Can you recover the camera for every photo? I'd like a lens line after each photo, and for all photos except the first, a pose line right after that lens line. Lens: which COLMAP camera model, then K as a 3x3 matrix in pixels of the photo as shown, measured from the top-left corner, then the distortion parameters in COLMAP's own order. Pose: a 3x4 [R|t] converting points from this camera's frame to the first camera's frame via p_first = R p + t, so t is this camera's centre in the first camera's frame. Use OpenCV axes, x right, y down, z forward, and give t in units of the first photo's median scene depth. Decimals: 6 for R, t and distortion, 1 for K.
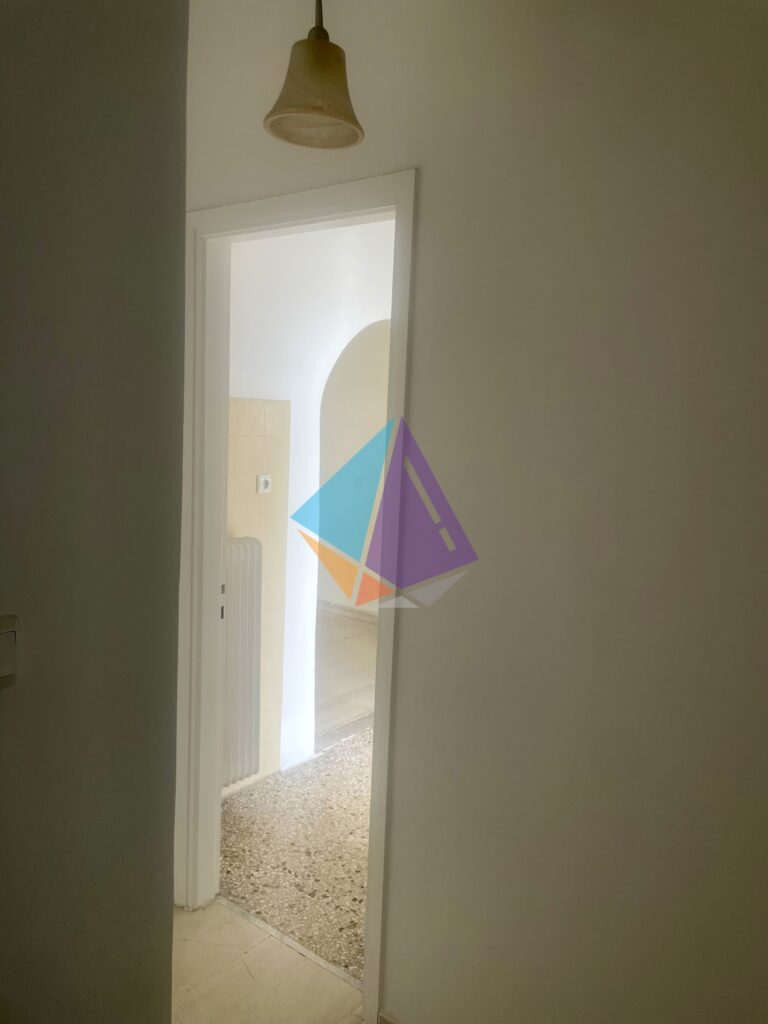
lens RADIAL K [[780.9, 0, 387.2], [0, 780.9, 513.1], [0, 0, 1]] dist [0.063209, -0.092228]
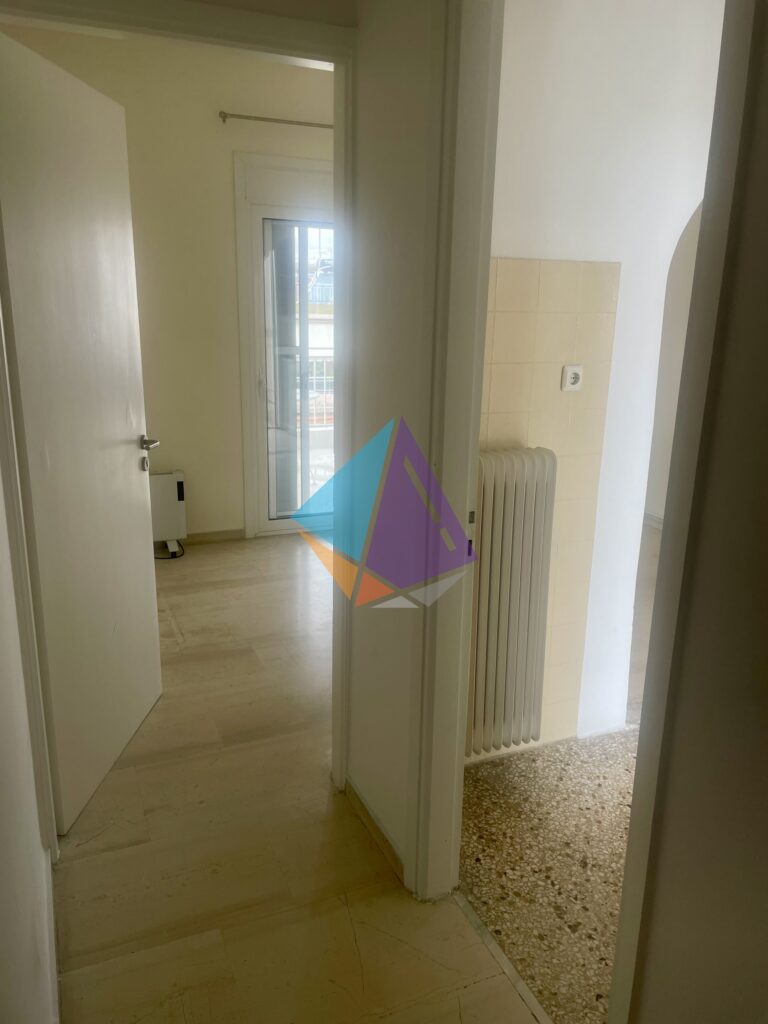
lens RADIAL K [[780.9, 0, 378.9], [0, 780.9, 502.7], [0, 0, 1]] dist [0.063209, -0.092228]
pose [[0.877758, 0.093161, -0.469959, 0.053591], [-0.039987, 0.991735, 0.121909, -0.003203], [0.477432, -0.088215, 0.874229, 0.265583]]
